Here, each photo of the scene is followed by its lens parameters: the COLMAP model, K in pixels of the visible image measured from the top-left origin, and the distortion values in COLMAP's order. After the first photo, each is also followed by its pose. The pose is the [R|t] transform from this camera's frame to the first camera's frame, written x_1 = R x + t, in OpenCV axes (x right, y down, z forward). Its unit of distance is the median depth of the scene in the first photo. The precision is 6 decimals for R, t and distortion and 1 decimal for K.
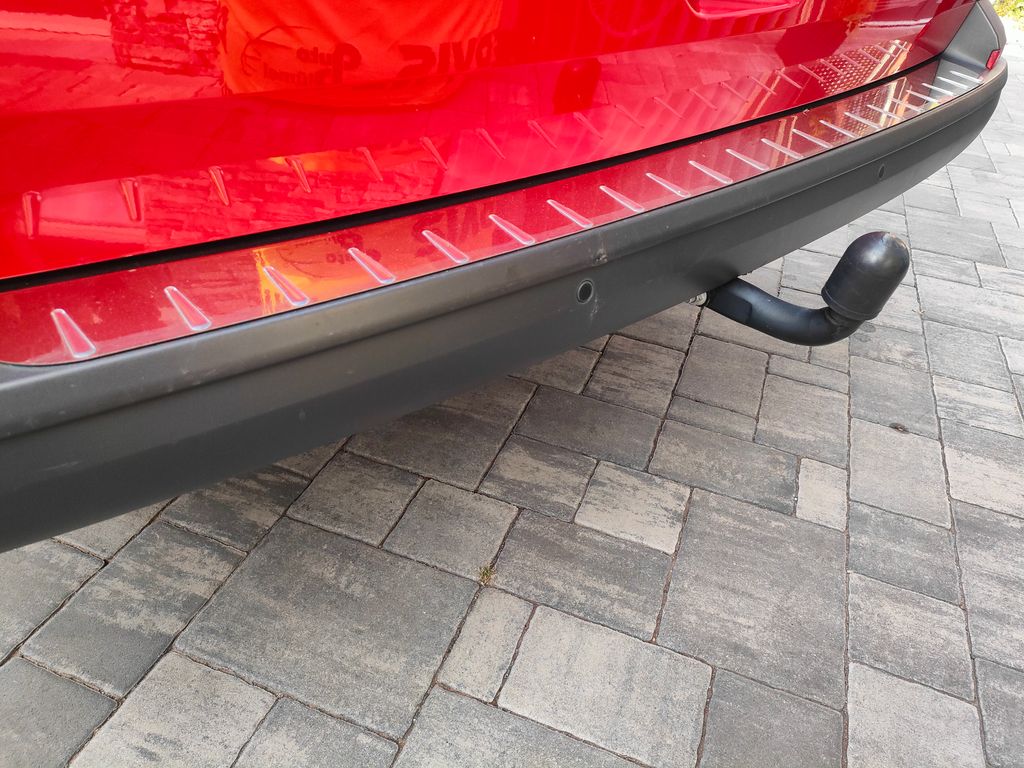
lens RADIAL K [[780.7, 0, 464.6], [0, 780.7, 382.1], [0, 0, 1]] dist [0.052863, -0.070852]
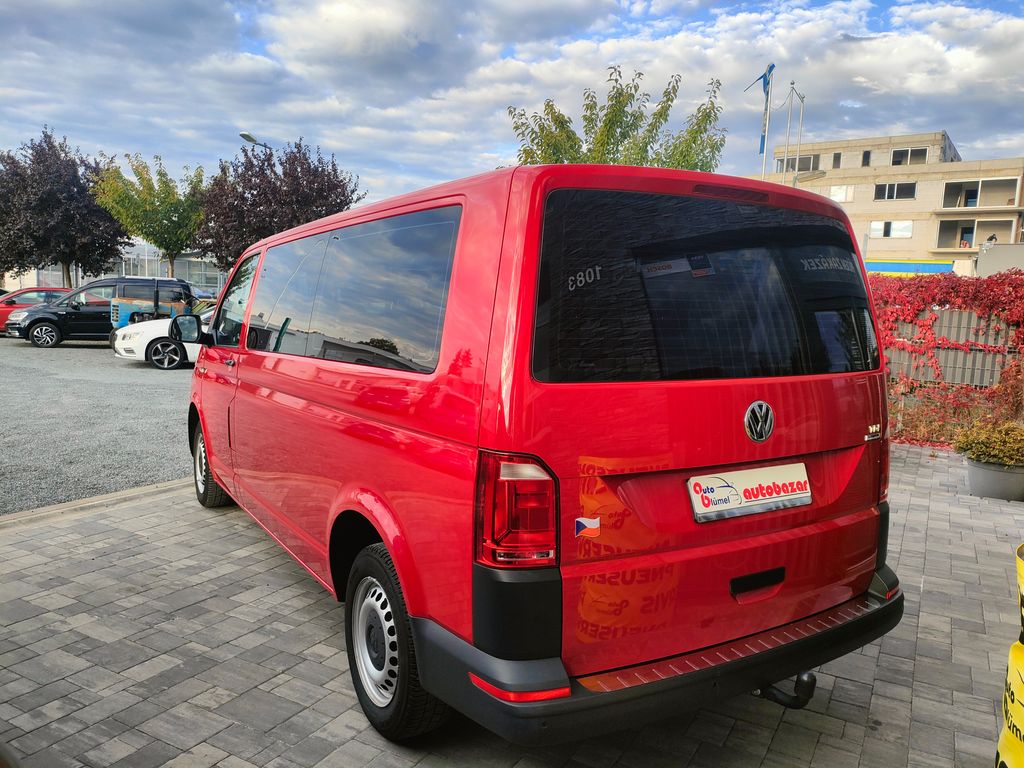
lens RADIAL K [[780.7, 0, 464.6], [0, 780.7, 382.1], [0, 0, 1]] dist [0.052863, -0.070852]
pose [[0.987006, -0.016560, -0.159828, -0.158539], [-0.064337, 0.870733, -0.487529, 0.215594], [0.147241, 0.491477, 0.858353, -1.240850]]
